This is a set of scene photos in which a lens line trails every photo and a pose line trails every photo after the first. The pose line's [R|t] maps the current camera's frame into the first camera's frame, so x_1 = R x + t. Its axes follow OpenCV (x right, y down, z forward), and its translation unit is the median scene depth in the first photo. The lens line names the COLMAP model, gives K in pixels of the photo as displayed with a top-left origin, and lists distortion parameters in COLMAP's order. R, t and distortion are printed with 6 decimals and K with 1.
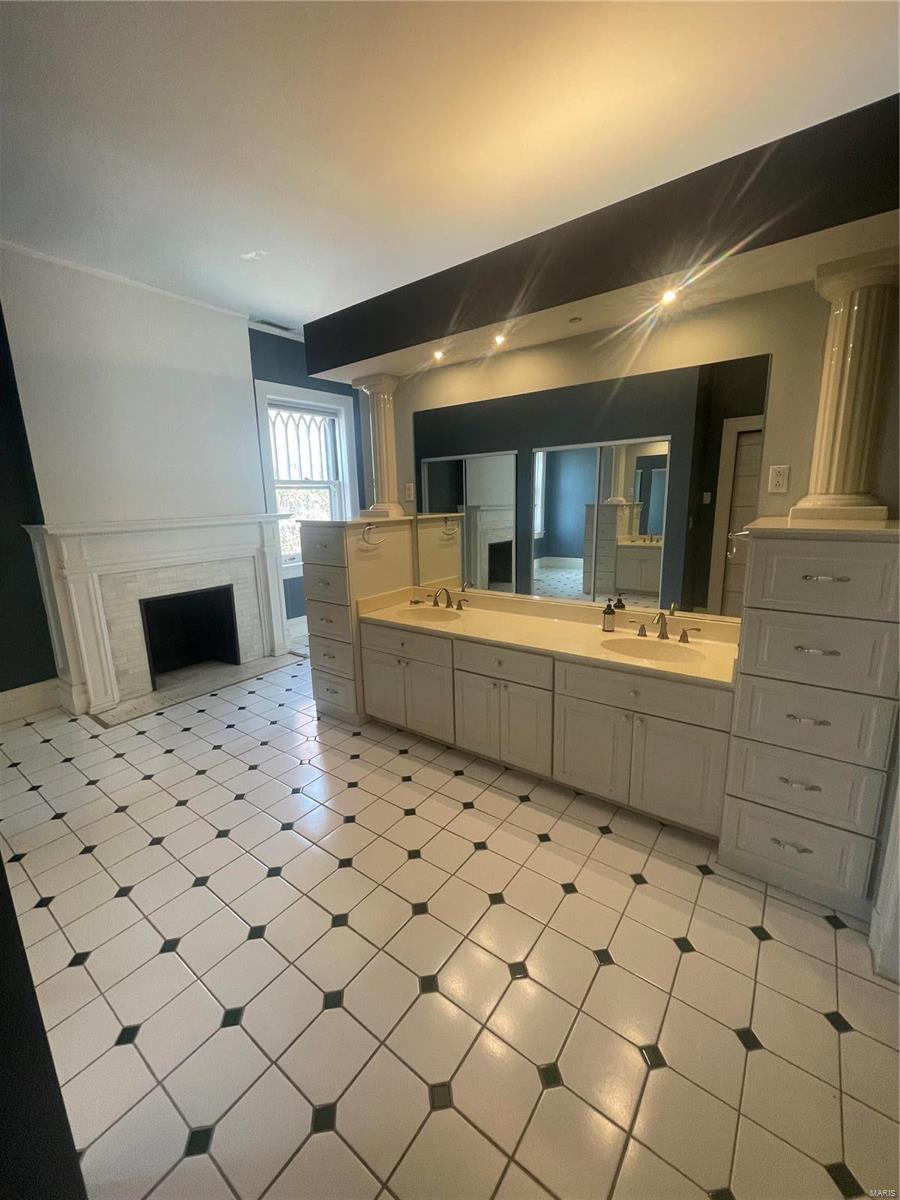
lens RADIAL K [[488.2, 0, 448.4], [0, 488.2, 598.1], [0, 0, 1]] dist [0.002032, 0.000130]
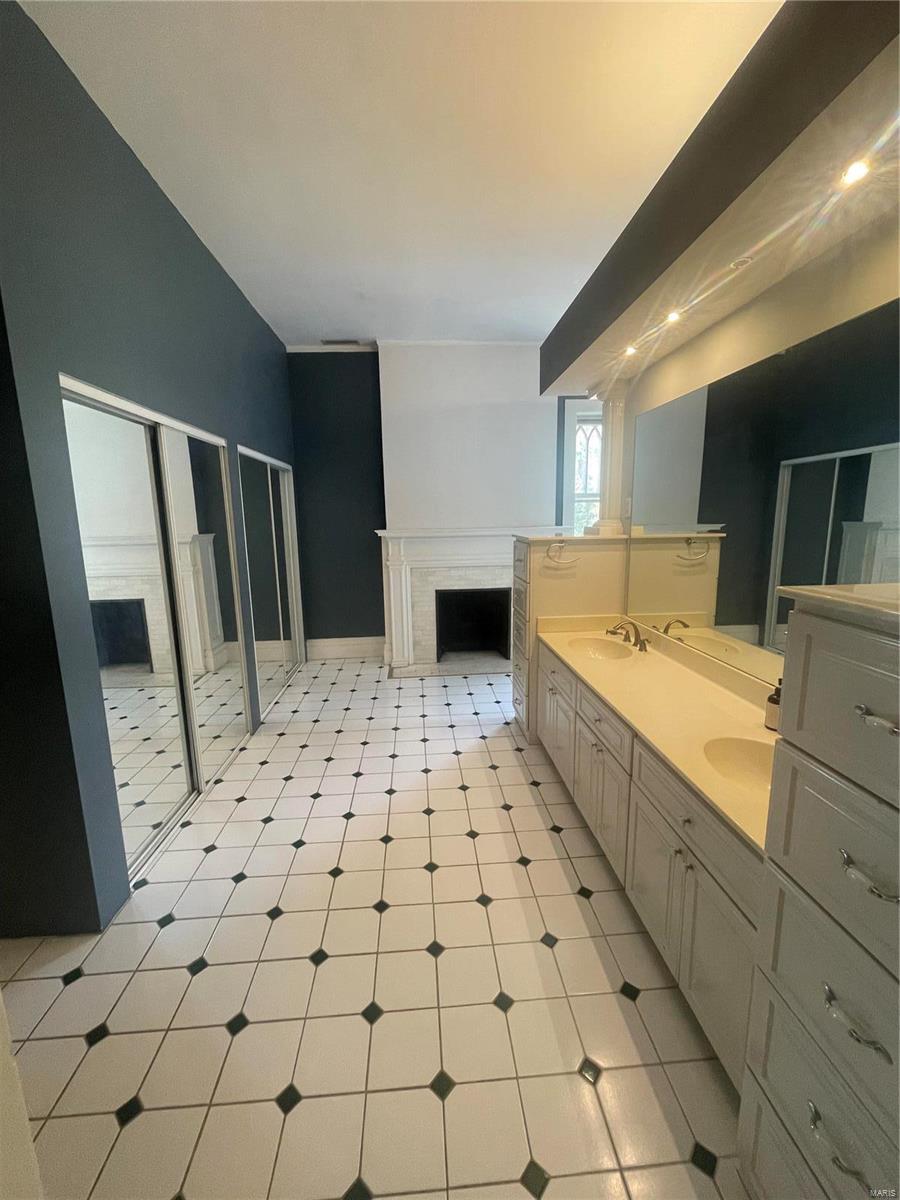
lens RADIAL K [[488.2, 0, 446.8], [0, 488.2, 599.0], [0, 0, 1]] dist [0.002032, 0.000130]
pose [[0.646056, 0.143026, -0.749770, 0.380000], [-0.152442, 0.986675, 0.056863, -0.054215], [0.747913, 0.077560, 0.659250, 0.183997]]
